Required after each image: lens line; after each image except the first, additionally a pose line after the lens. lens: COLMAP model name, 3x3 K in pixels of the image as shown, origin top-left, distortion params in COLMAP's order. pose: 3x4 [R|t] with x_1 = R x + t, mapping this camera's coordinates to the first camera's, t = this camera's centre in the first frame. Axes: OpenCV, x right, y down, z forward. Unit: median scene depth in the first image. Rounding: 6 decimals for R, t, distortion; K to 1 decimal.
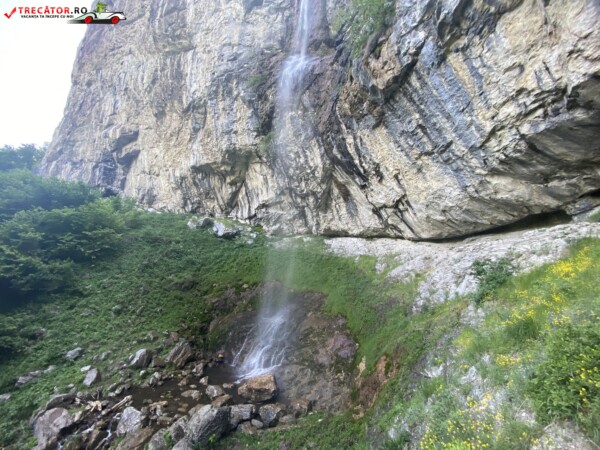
lens RADIAL K [[241.4, 0, 298.2], [0, 241.4, 225.6], [0, 0, 1]] dist [0.026936, -0.024933]
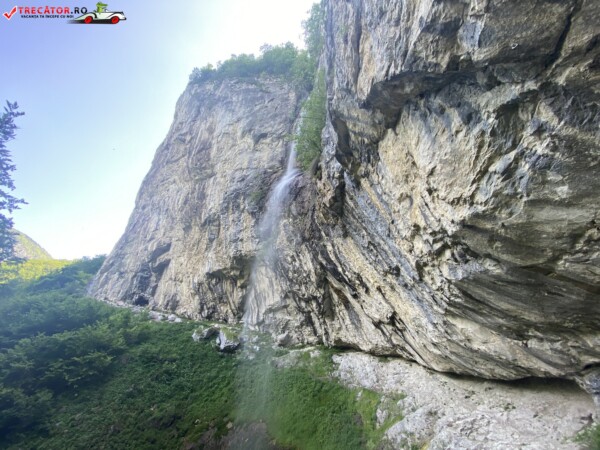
lens RADIAL K [[241.4, 0, 298.4], [0, 241.4, 226.0], [0, 0, 1]] dist [0.026936, -0.024933]
pose [[0.978684, -0.101004, -0.178817, 0.200615], [0.036348, 0.942145, -0.333229, -0.092495], [0.202129, 0.319626, 0.925734, 0.064548]]
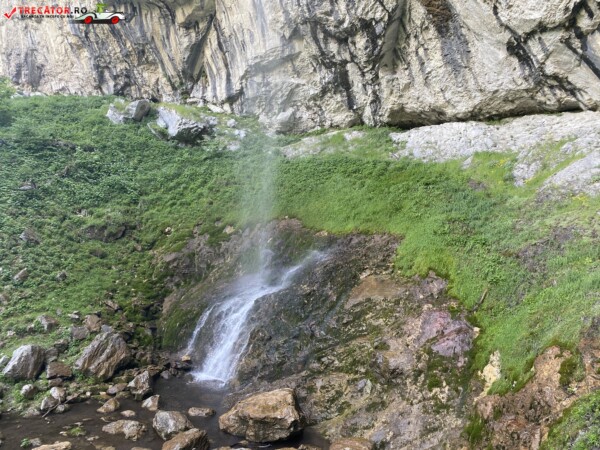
lens RADIAL K [[454.9, 0, 297.2], [0, 454.9, 225.8], [0, 0, 1]] dist [0.036517, -0.035663]
pose [[0.996212, -0.029359, -0.081849, -0.004884], [0.044218, 0.981531, 0.186125, 0.068199], [0.074873, -0.189039, 0.979111, 0.098591]]
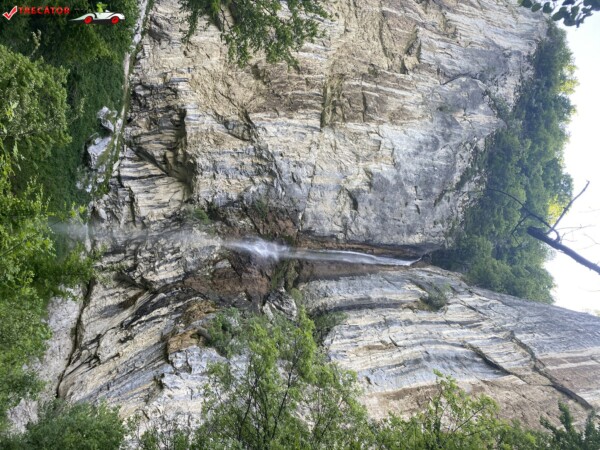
lens RADIAL K [[454.9, 0, 304.2], [0, 454.9, 229.7], [0, 0, 1]] dist [0.036517, -0.035663]
pose [[-0.041412, 0.994270, 0.098547, -0.271030], [-0.971153, -0.016873, -0.237859, -0.346835], [-0.234833, -0.105554, 0.966288, -0.773453]]
